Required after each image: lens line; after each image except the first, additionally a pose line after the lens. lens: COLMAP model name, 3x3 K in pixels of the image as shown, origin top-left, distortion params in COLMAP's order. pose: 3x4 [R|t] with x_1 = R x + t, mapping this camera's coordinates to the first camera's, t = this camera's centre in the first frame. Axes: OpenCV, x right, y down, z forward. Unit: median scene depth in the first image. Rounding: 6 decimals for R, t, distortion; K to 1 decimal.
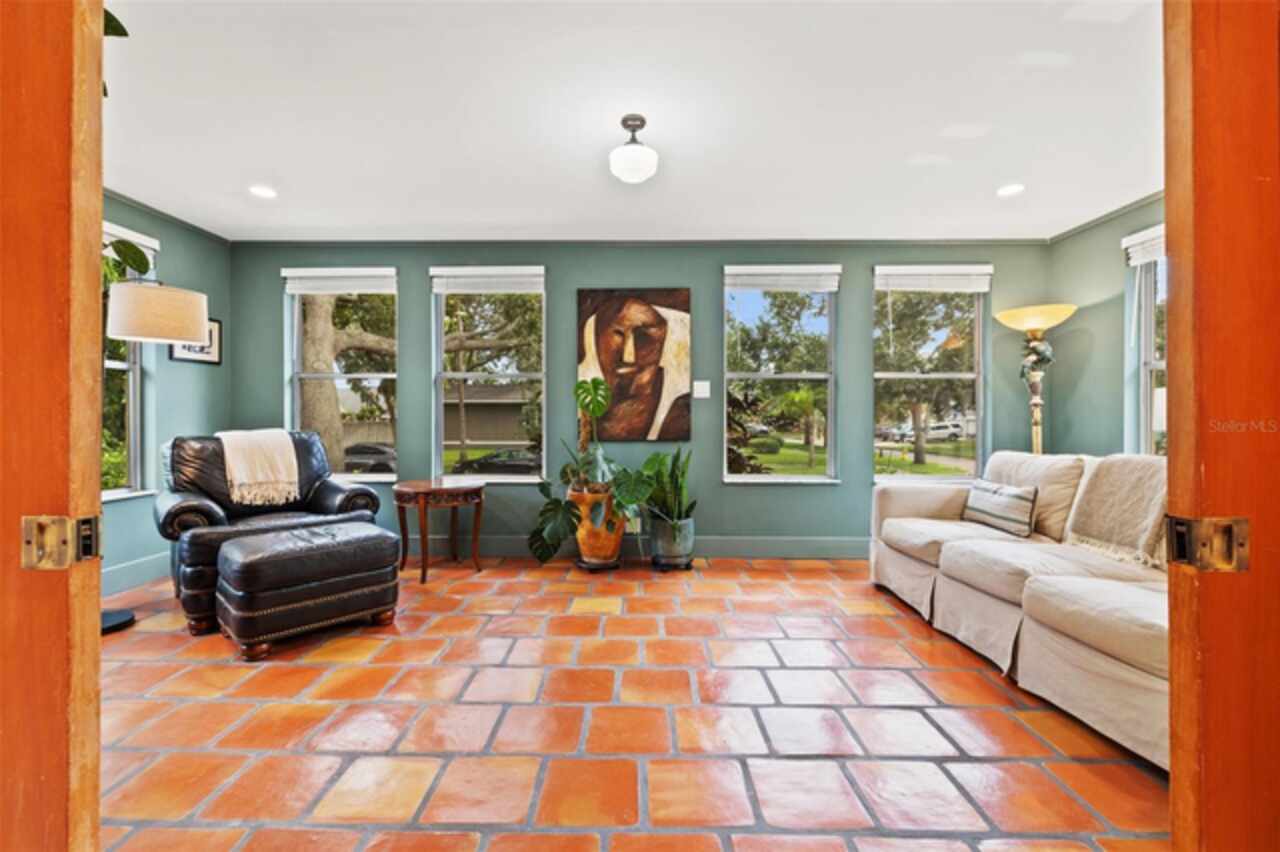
lens RADIAL K [[540.3, 0, 635.6], [0, 540.3, 420.2], [0, 0, 1]] dist [0.000491, 0.000212]
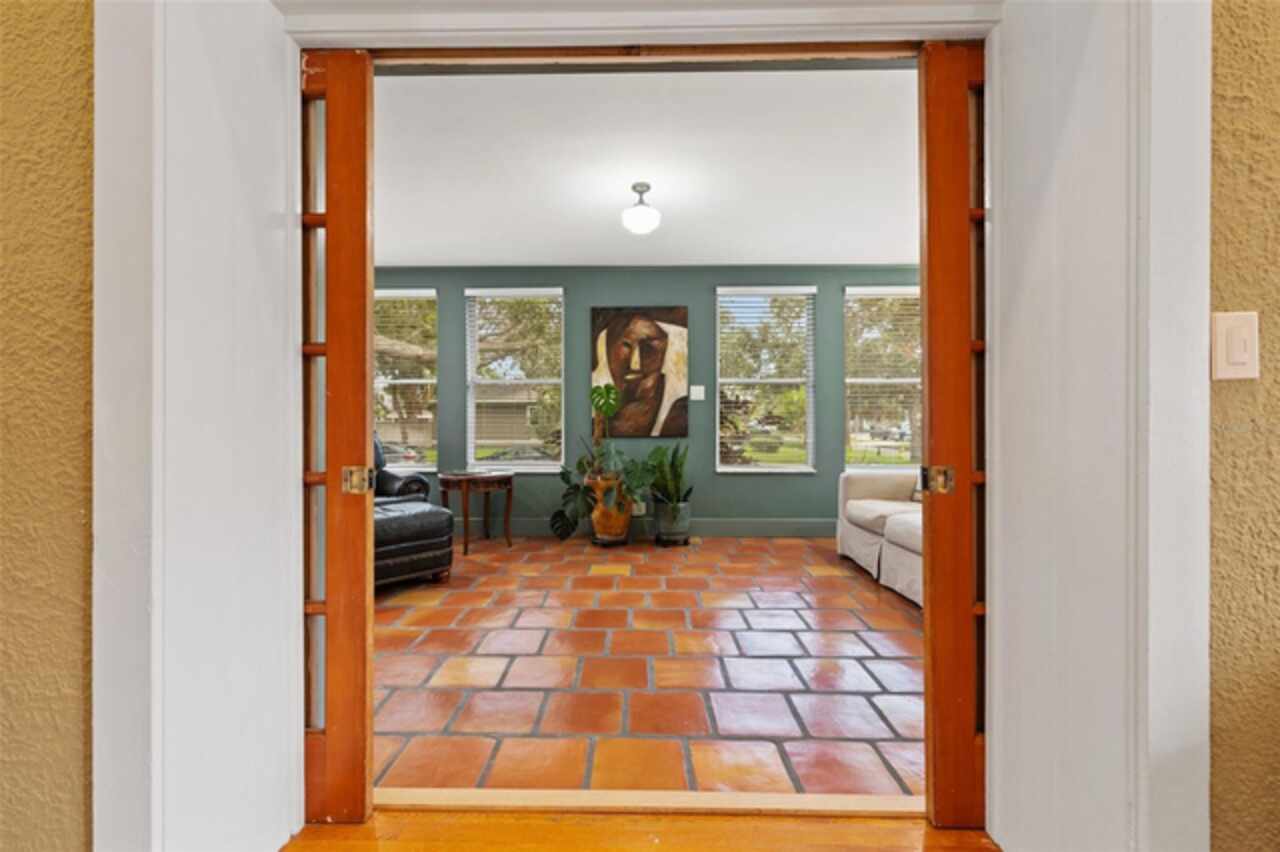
lens RADIAL K [[540.3, 0, 638.3], [0, 540.3, 422.0], [0, 0, 1]] dist [0.000491, 0.000212]
pose [[0.999998, -0.001476, 0.001595, -0.008420], [0.001469, 0.999990, 0.004274, 0.000905], [-0.001601, -0.004272, 0.999990, -0.184567]]
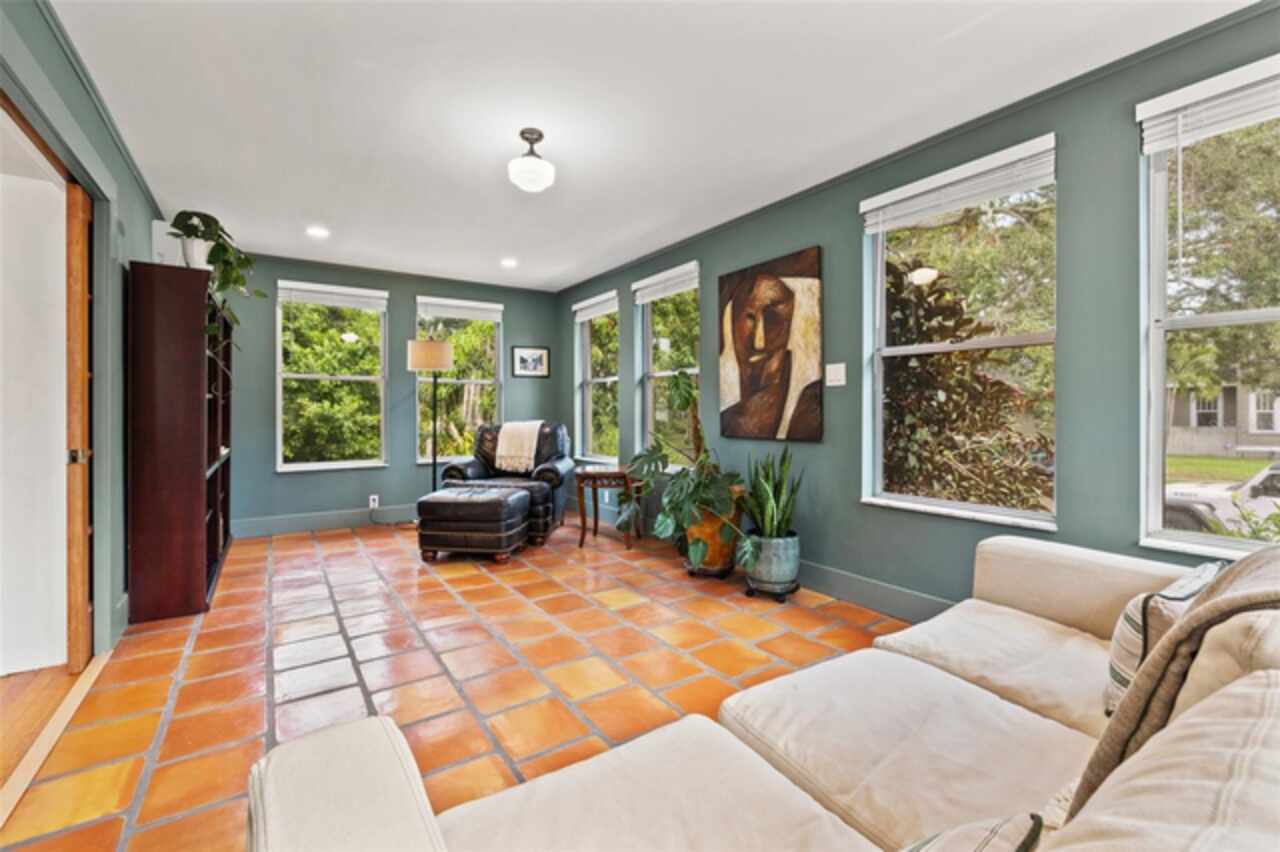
lens RADIAL K [[540.3, 0, 637.1], [0, 540.3, 415.7], [0, 0, 1]] dist [0.000491, 0.000212]
pose [[0.565773, 0.005141, -0.824545, 0.637626], [0.004044, 0.999951, 0.009010, -0.008692], [0.824551, -0.008432, 0.565725, 0.370735]]
